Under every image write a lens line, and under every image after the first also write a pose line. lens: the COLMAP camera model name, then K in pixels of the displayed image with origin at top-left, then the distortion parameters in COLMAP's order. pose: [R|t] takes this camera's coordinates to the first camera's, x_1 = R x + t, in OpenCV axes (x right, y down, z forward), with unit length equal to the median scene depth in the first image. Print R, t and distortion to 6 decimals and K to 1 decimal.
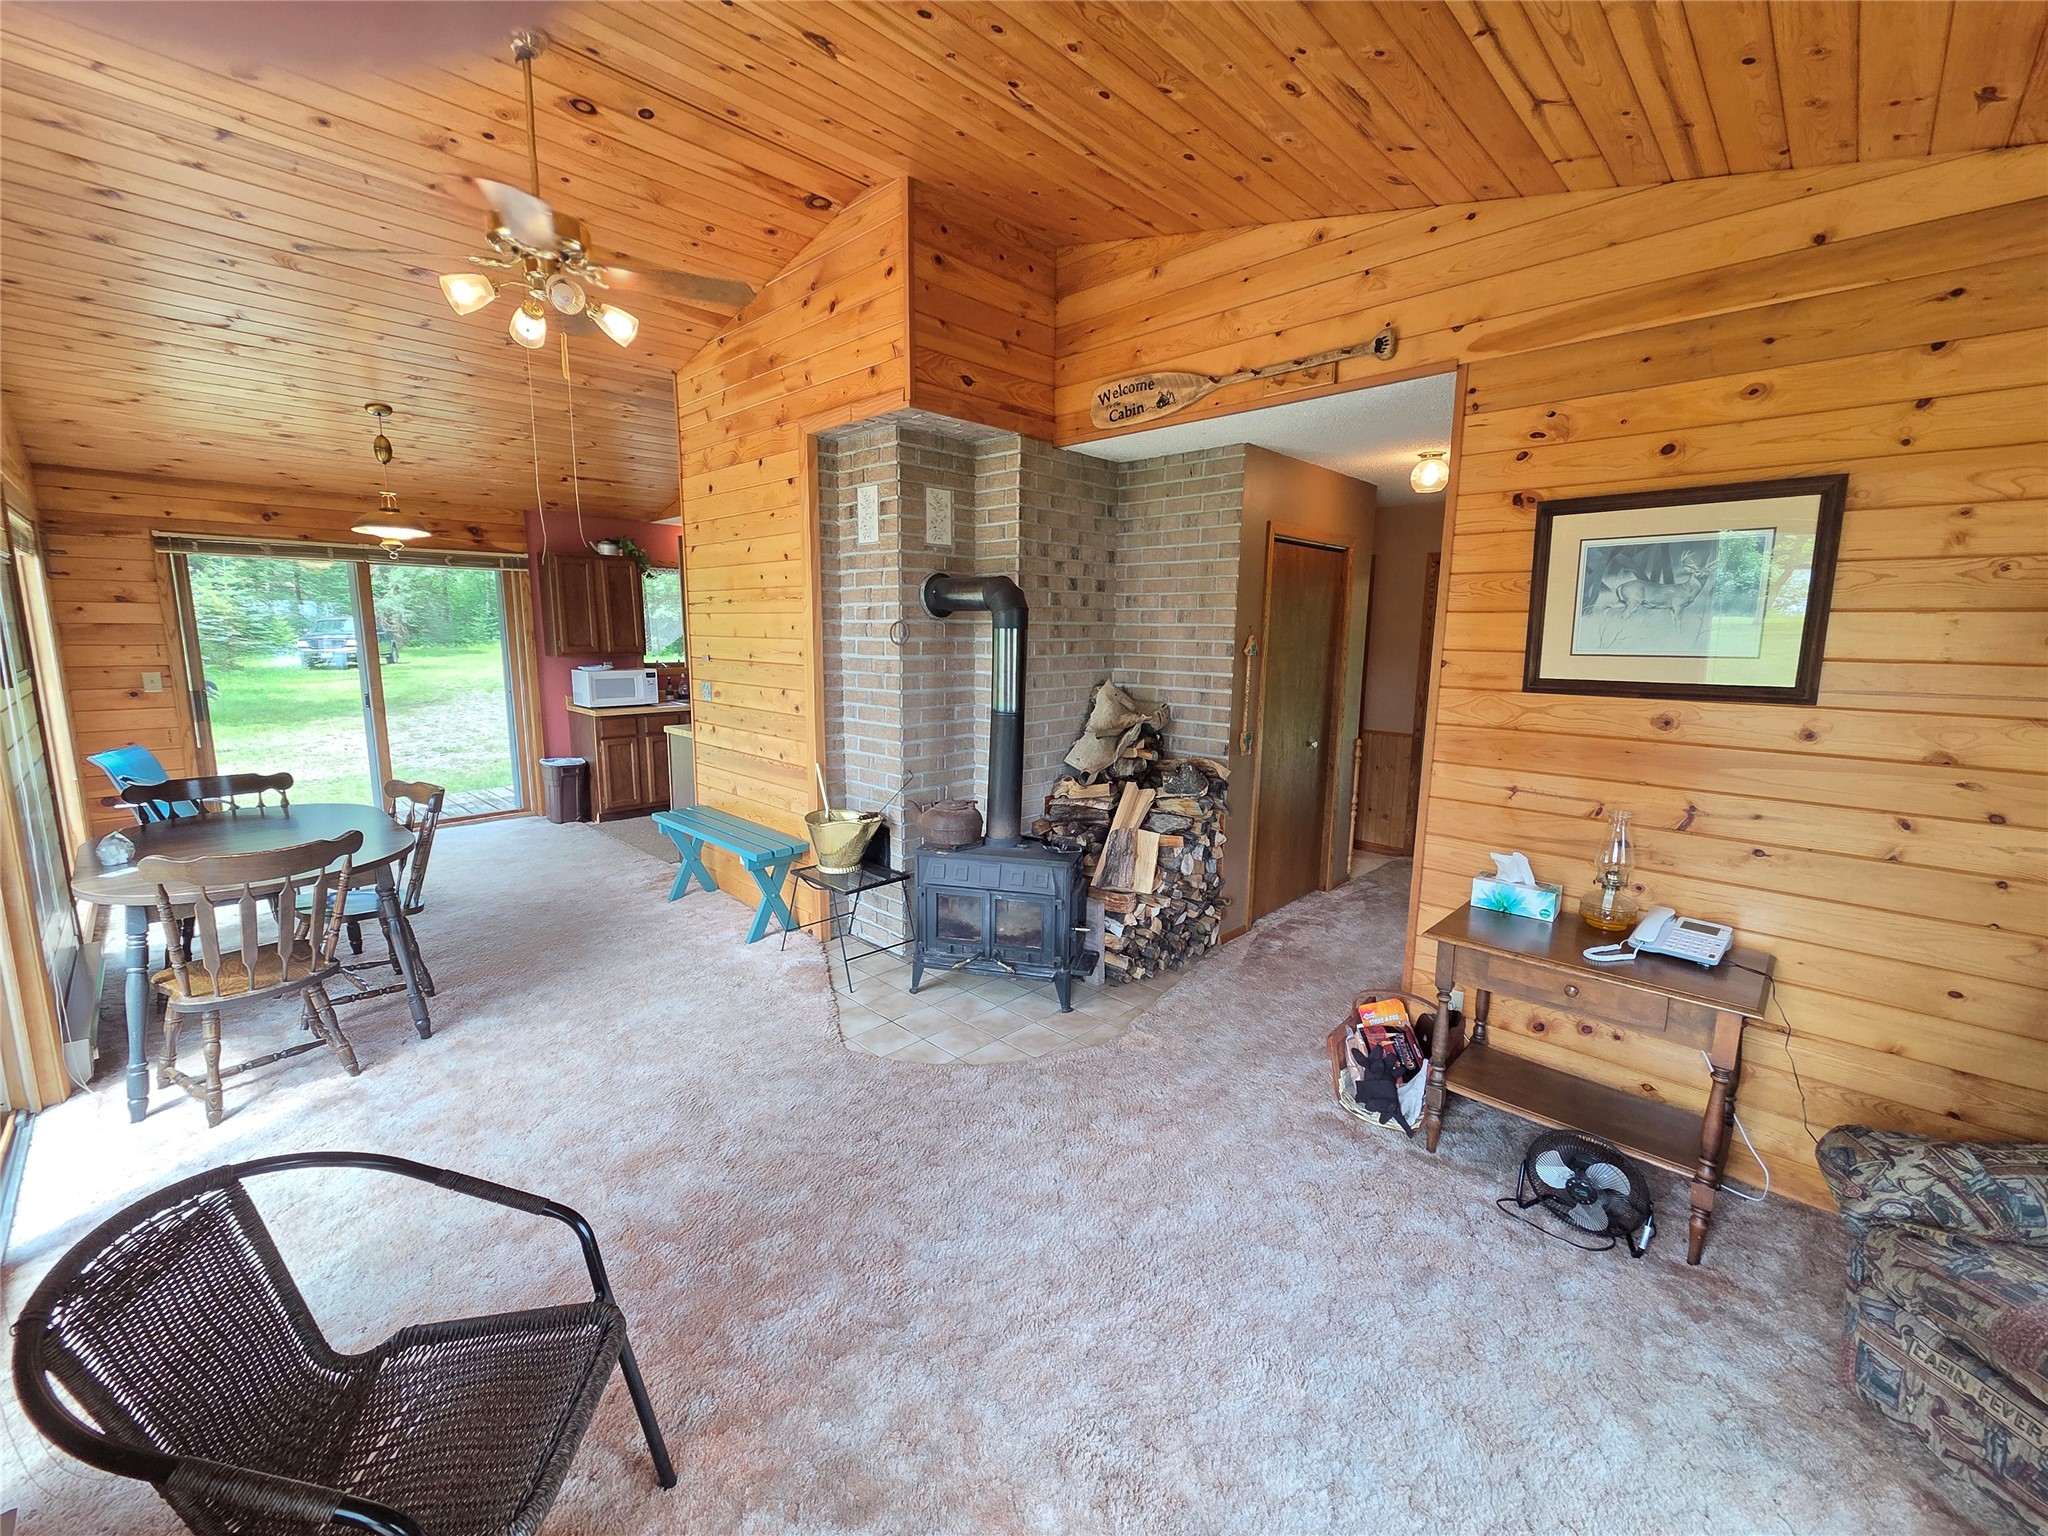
lens RADIAL K [[844.2, 0, 1026.4], [0, 844.2, 756.4], [0, 0, 1]] dist [0.001713, 0.000975]
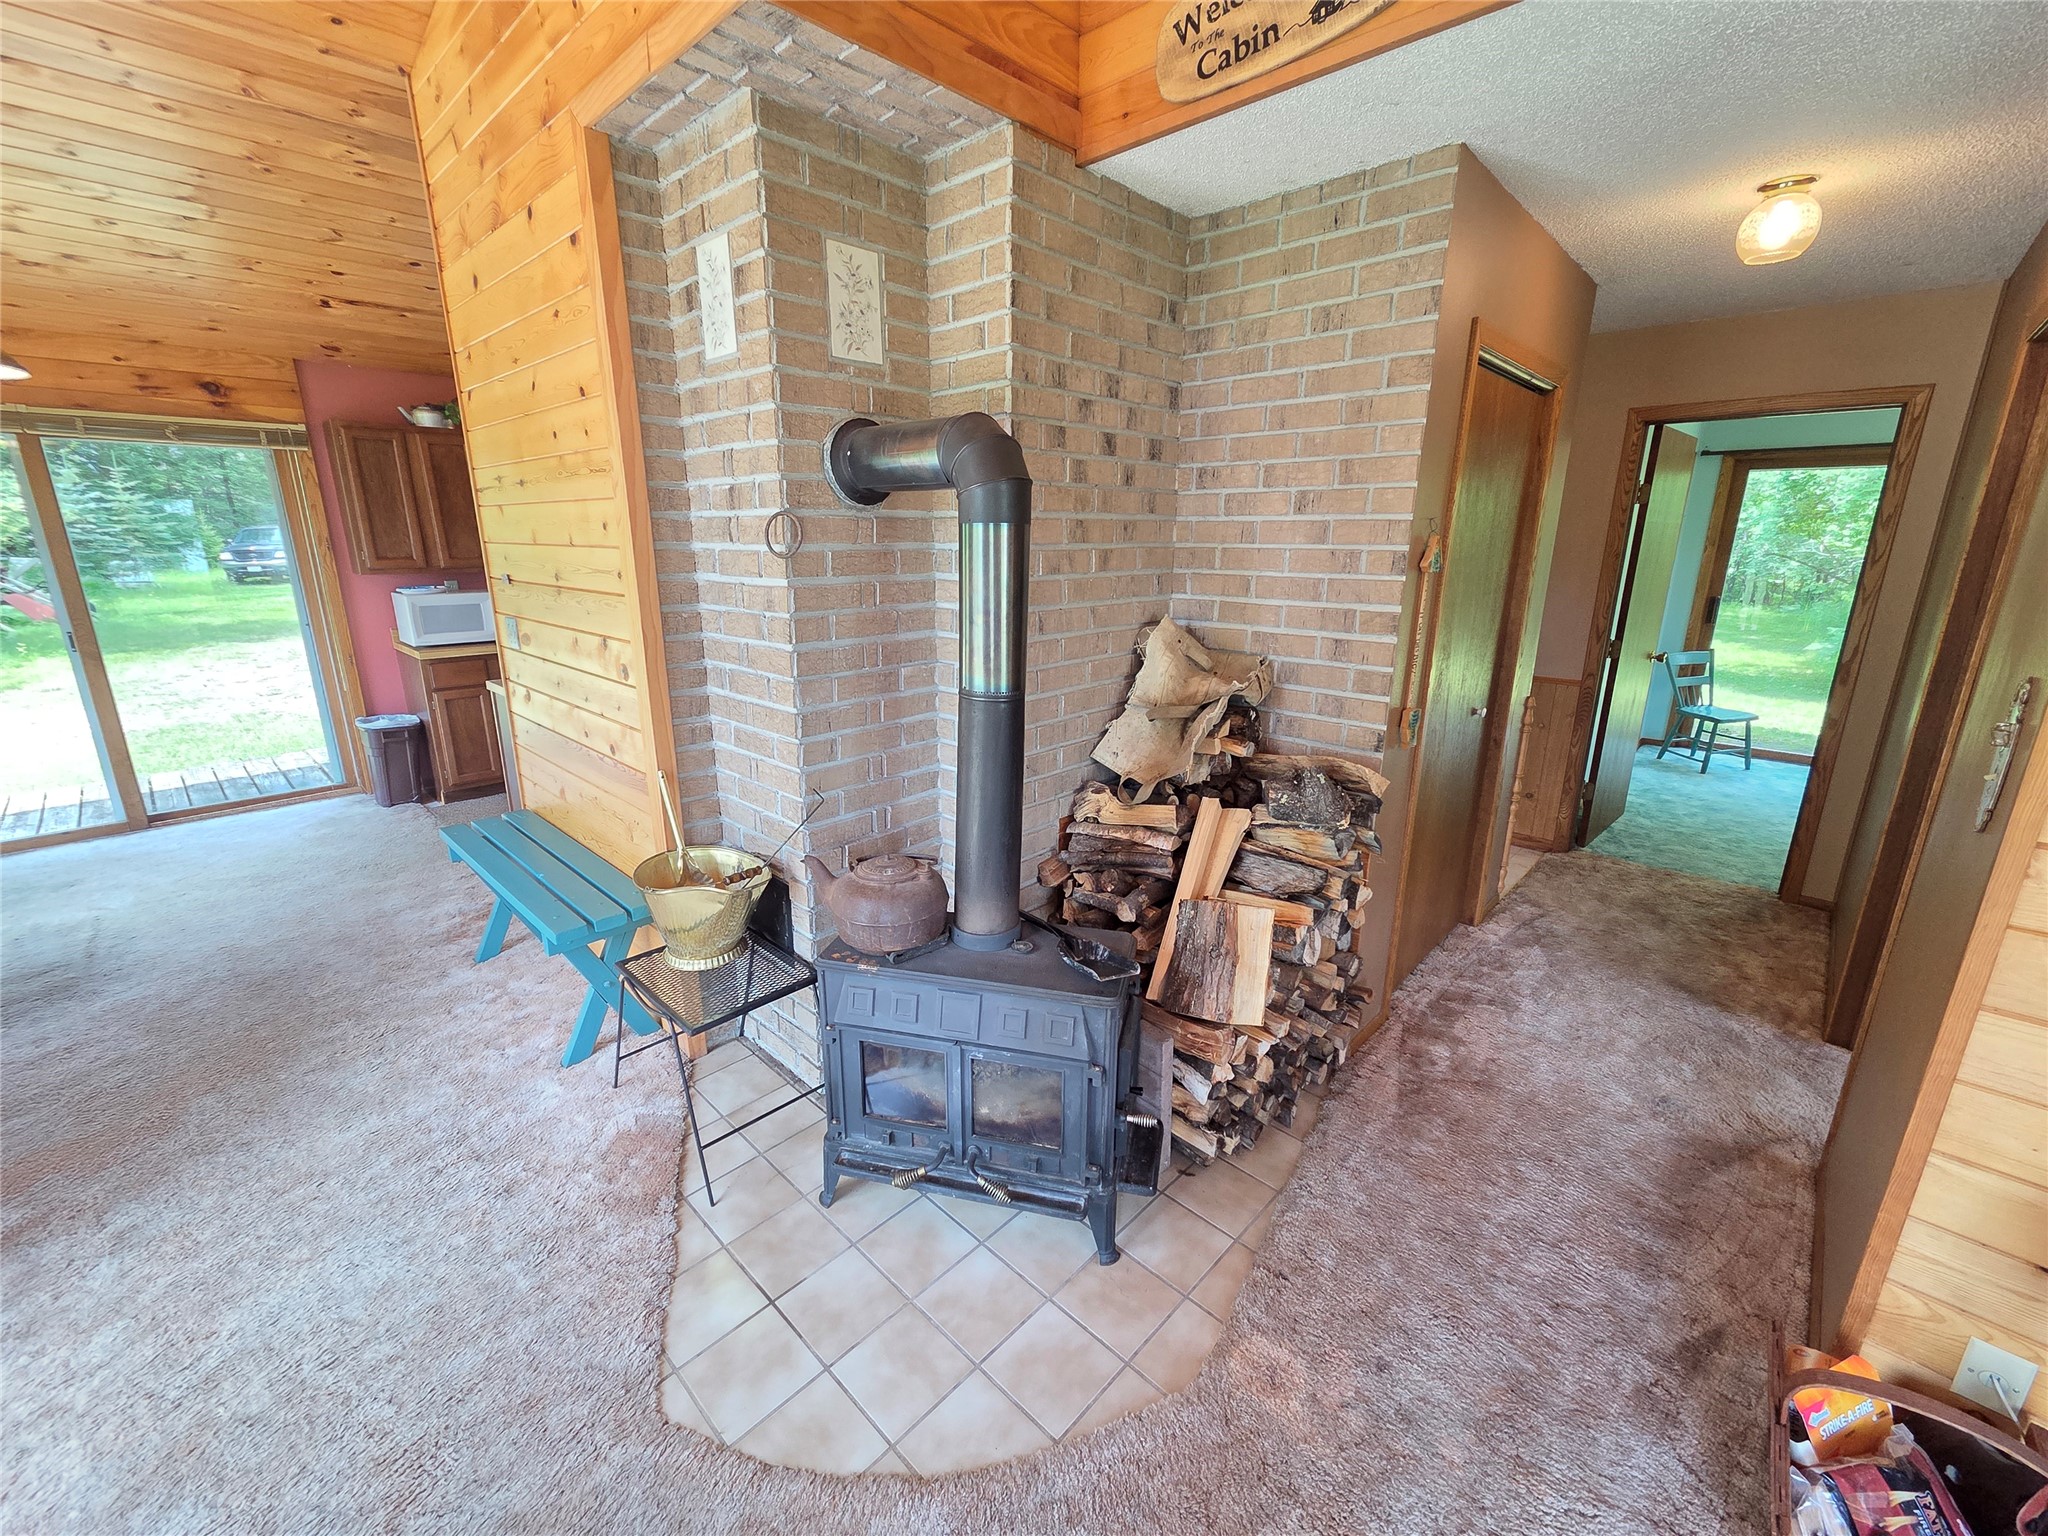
lens RADIAL K [[844.2, 0, 1026.4], [0, 844.2, 756.4], [0, 0, 1]] dist [0.001713, 0.000975]
pose [[0.999962, -0.007484, 0.004423, -0.003486], [0.006972, 0.994319, 0.106212, -0.060716], [-0.005193, -0.106178, 0.994334, 0.440230]]
